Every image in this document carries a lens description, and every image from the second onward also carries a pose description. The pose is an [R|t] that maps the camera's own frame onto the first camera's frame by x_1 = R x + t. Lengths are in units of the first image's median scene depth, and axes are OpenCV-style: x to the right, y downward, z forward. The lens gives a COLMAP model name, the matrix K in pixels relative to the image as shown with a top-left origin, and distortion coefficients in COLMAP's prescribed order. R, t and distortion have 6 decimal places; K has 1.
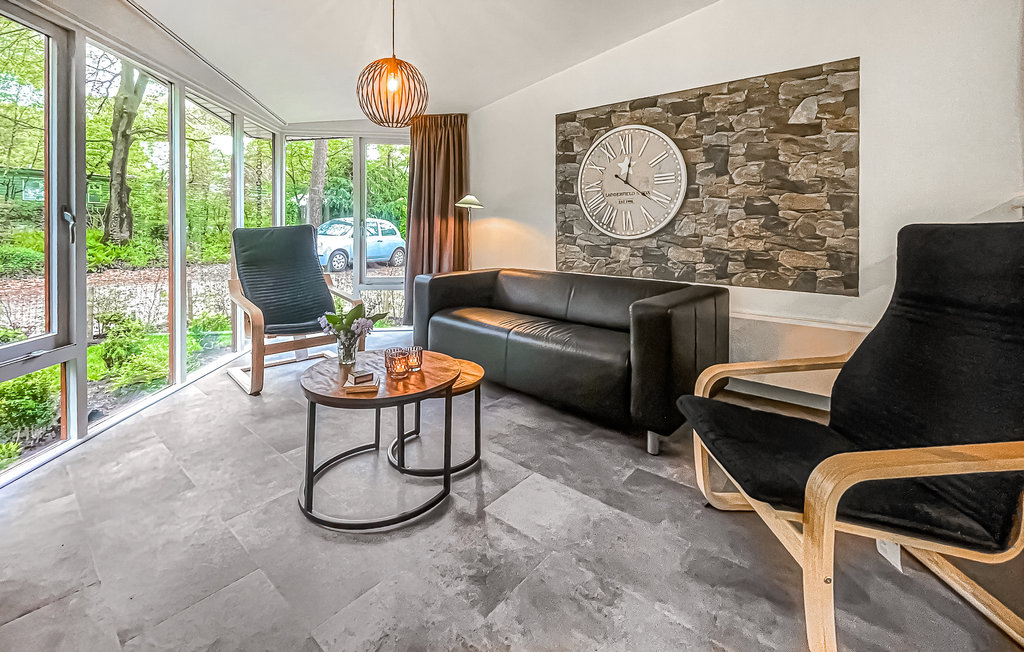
lens RADIAL K [[432.7, 0, 511.3], [0, 432.7, 230.7], [0, 0, 1]] dist [-0.000834, -0.000111]
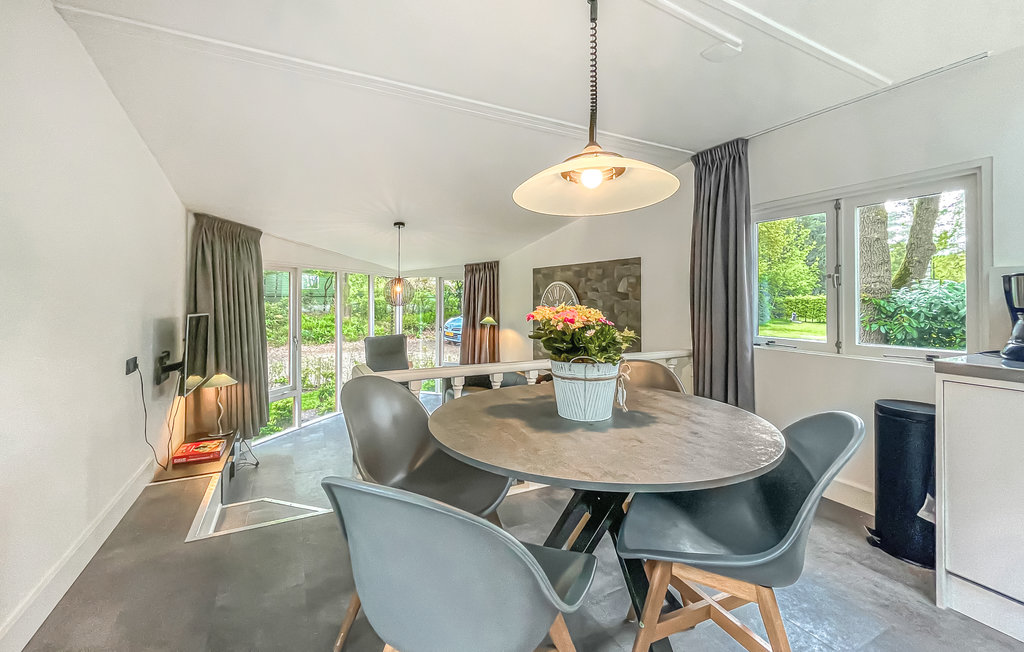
lens RADIAL K [[432.9, 0, 514.3], [0, 432.9, 296.3], [0, 0, 1]] dist [-0.001751, -0.000428]
pose [[0.926093, -0.001645, -0.377293, 0.843564], [-0.003345, 0.999915, -0.012571, -0.192075], [0.377281, 0.012904, 0.926009, -0.657320]]
